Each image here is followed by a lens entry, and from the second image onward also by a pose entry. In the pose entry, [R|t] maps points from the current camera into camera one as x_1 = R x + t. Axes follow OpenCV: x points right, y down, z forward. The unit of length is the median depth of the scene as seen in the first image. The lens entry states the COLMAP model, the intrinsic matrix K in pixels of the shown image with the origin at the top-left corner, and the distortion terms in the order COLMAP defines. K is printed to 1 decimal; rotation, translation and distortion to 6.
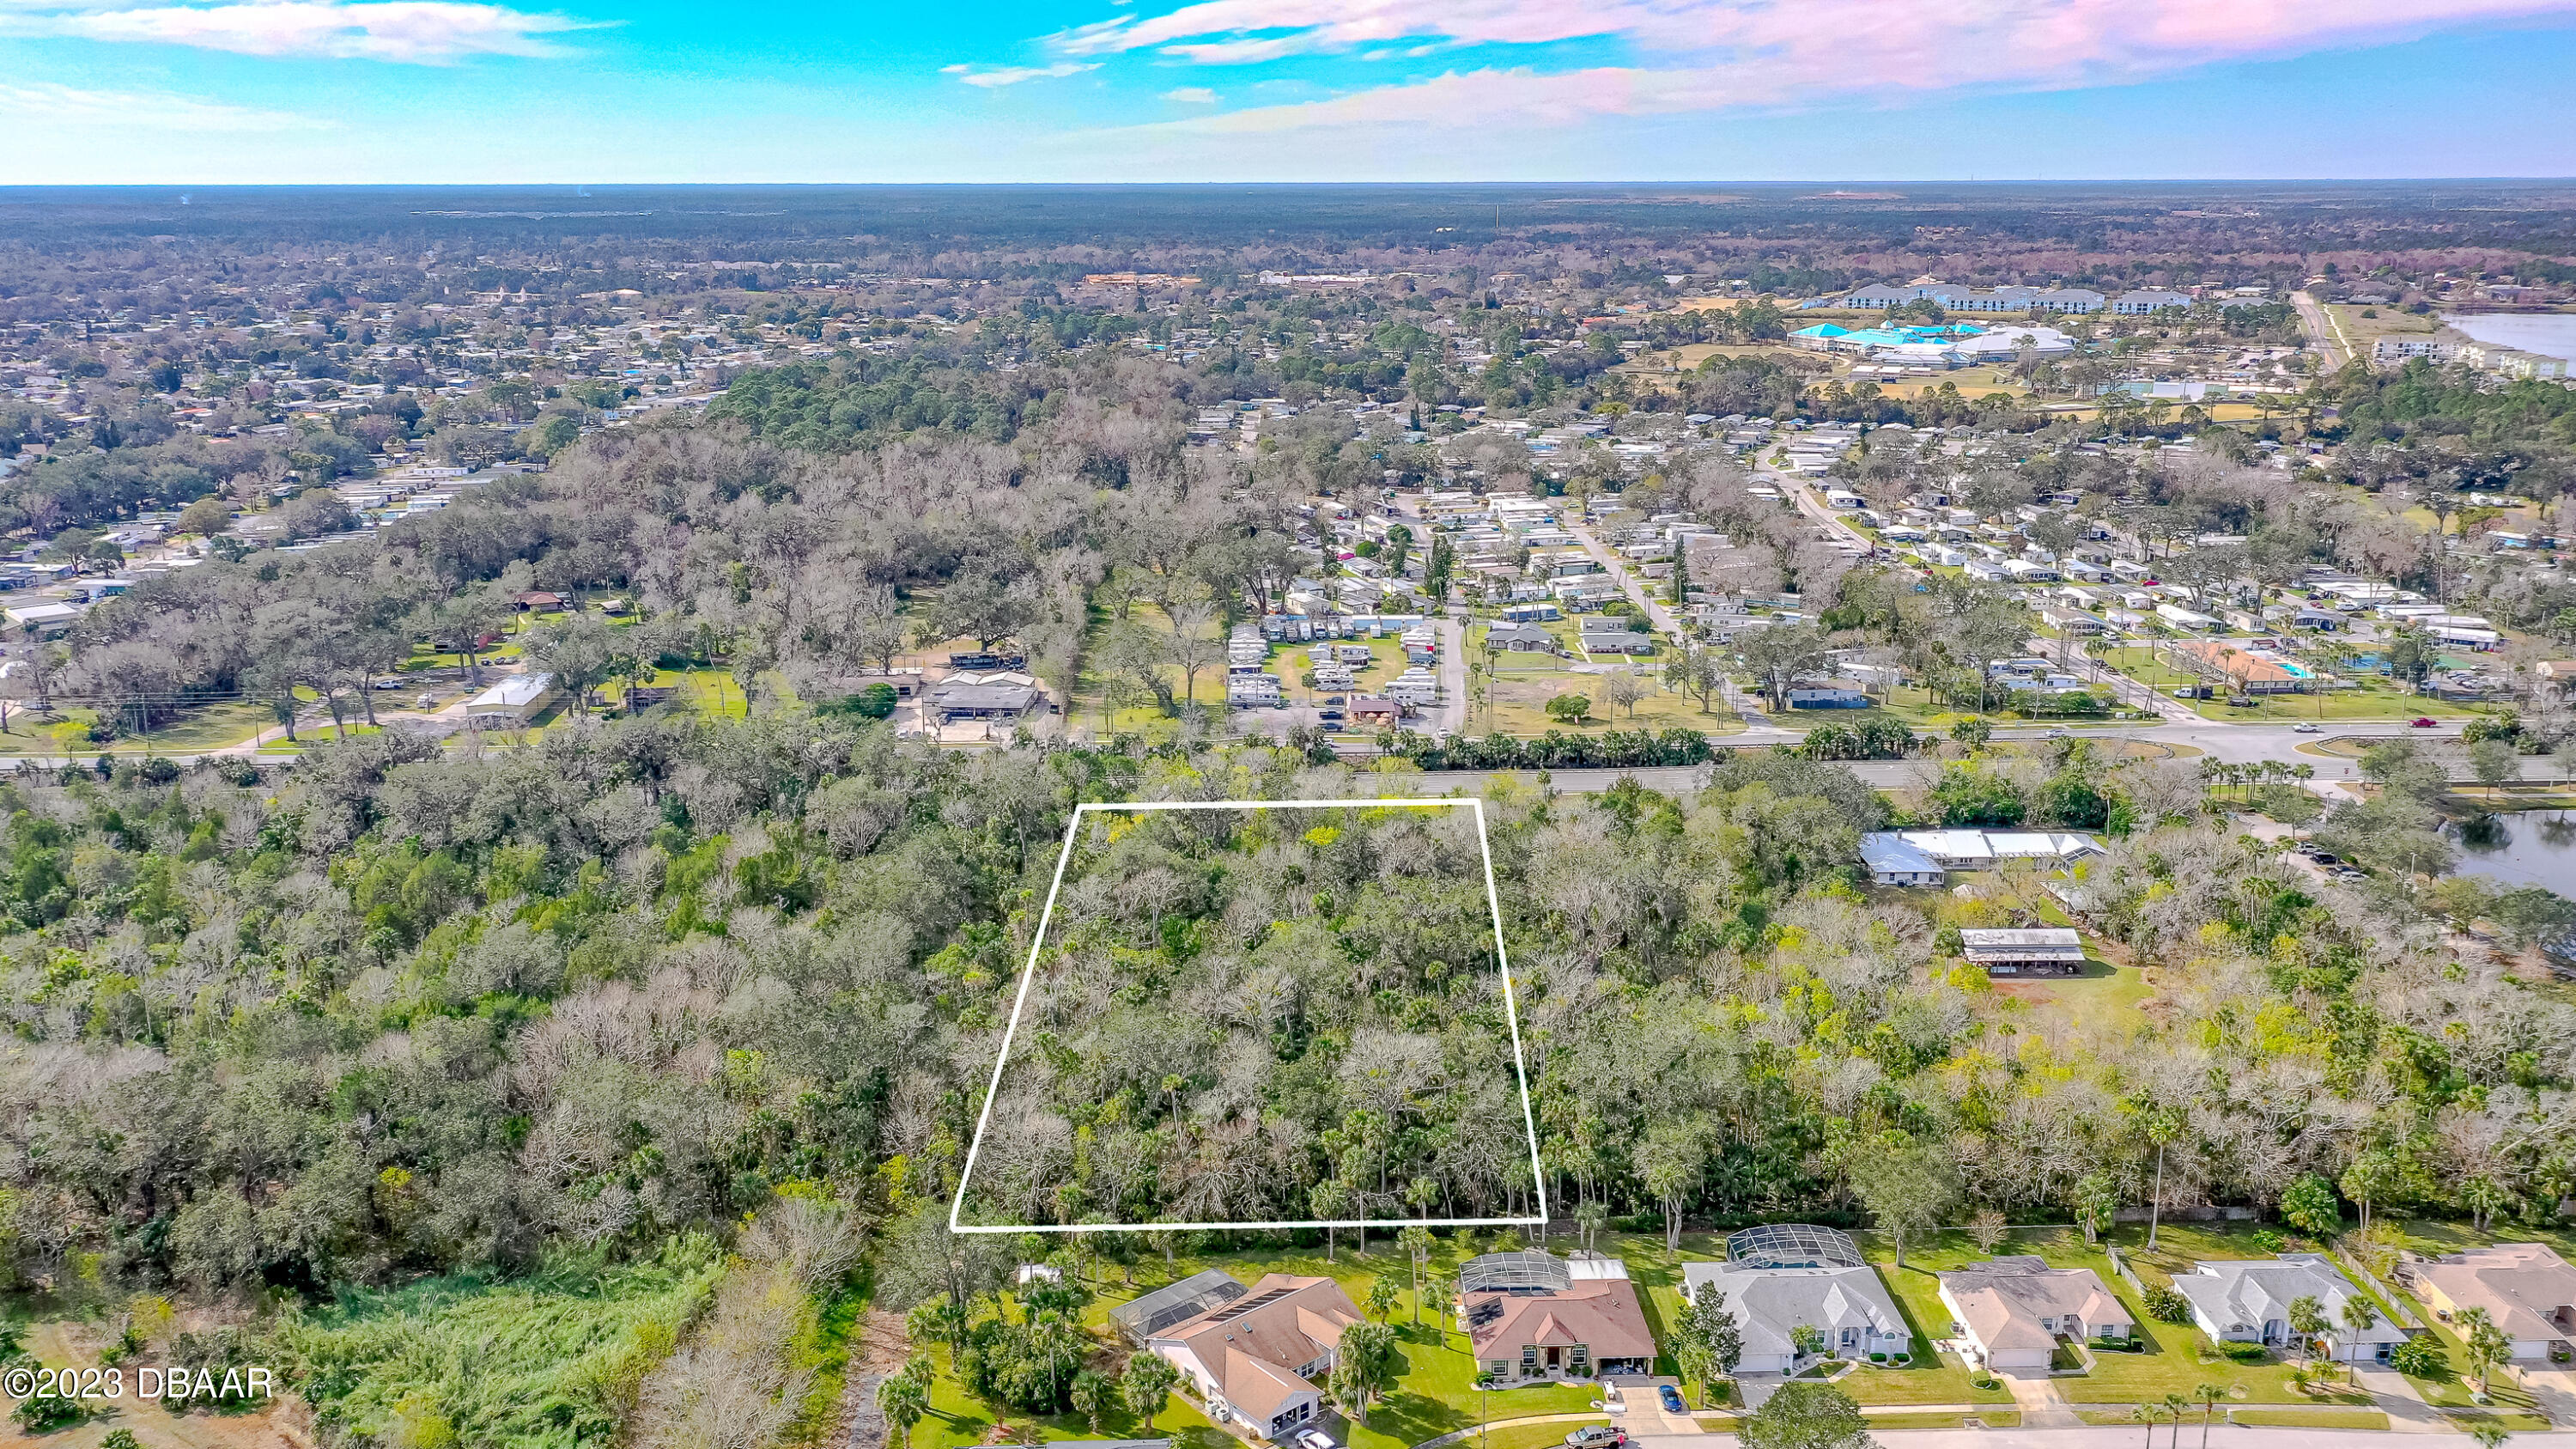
lens RADIAL K [[2094.0, 0, 1288.0], [0, 2094.0, 724.5], [0, 0, 1]] dist [-0.001243, -0.003262]
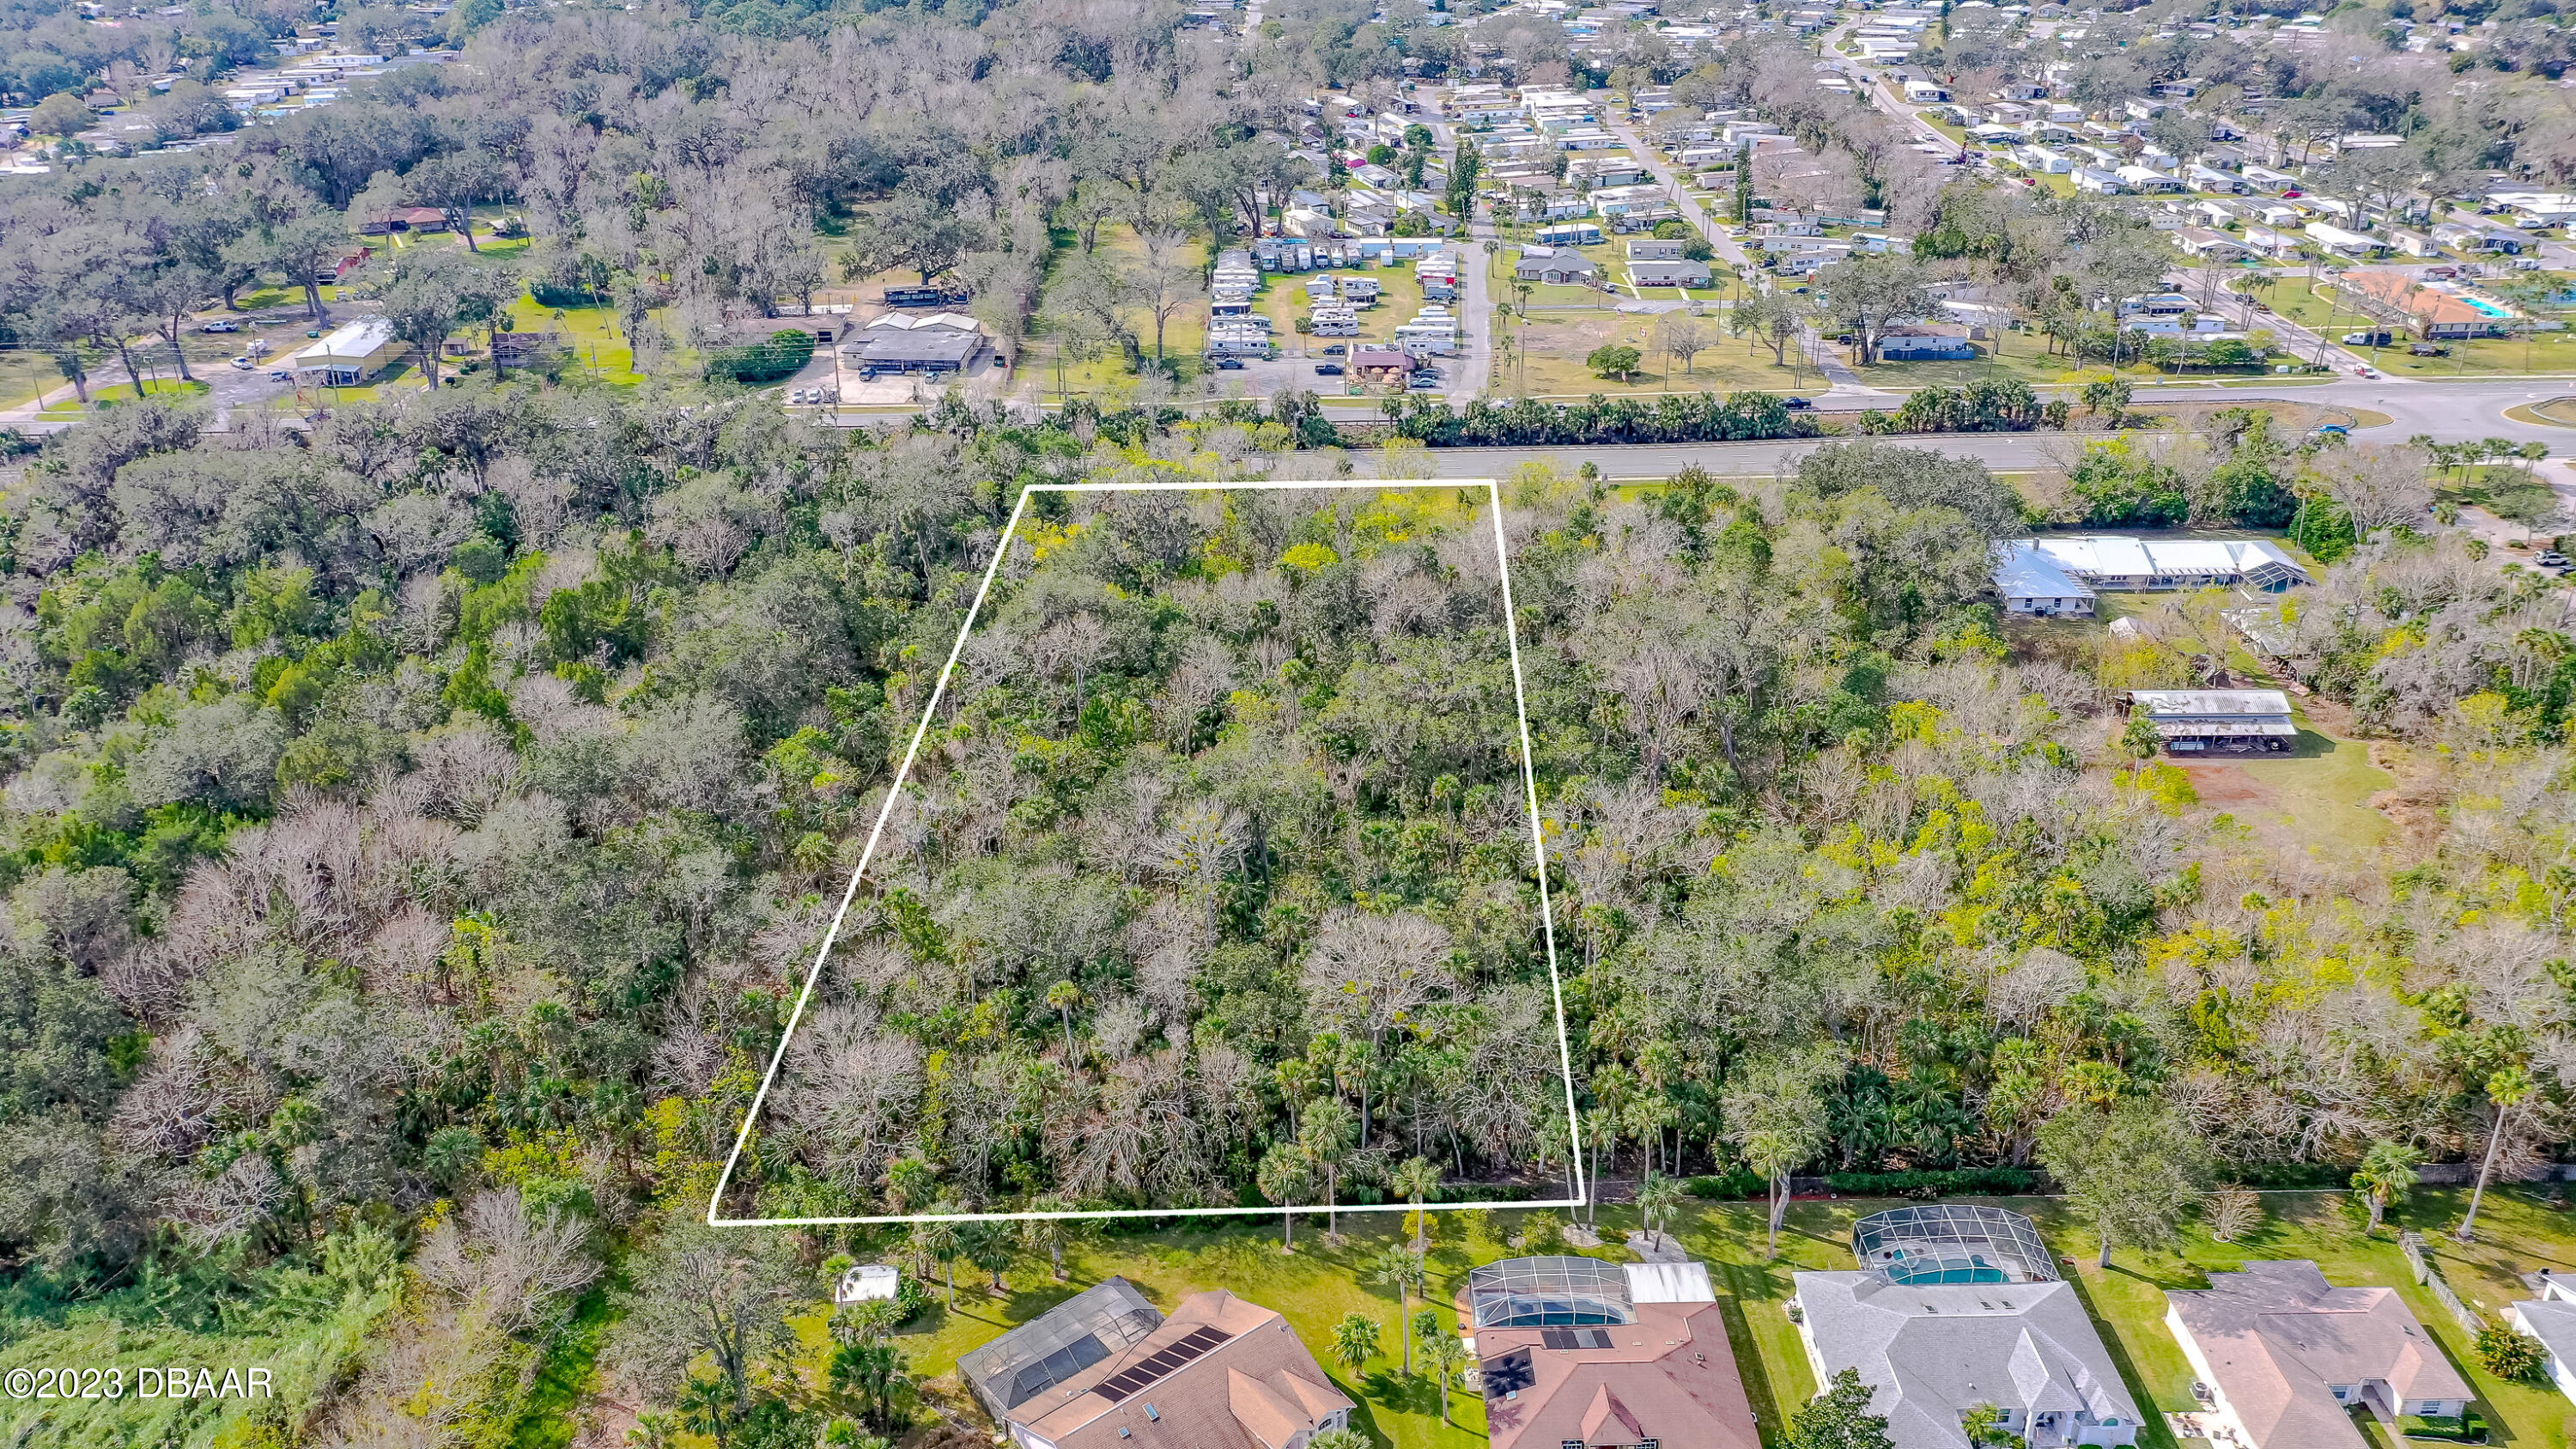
lens RADIAL K [[2115.5, 0, 1288.0], [0, 2115.5, 724.5], [0, 0, 1]] dist [0.005991, 0.010995]
pose [[0.999963, 0.000910, -0.008591, 0.014120], [0.000690, 0.982846, 0.184428, -0.025794], [0.008611, -0.184427, 0.982809, 0.178544]]
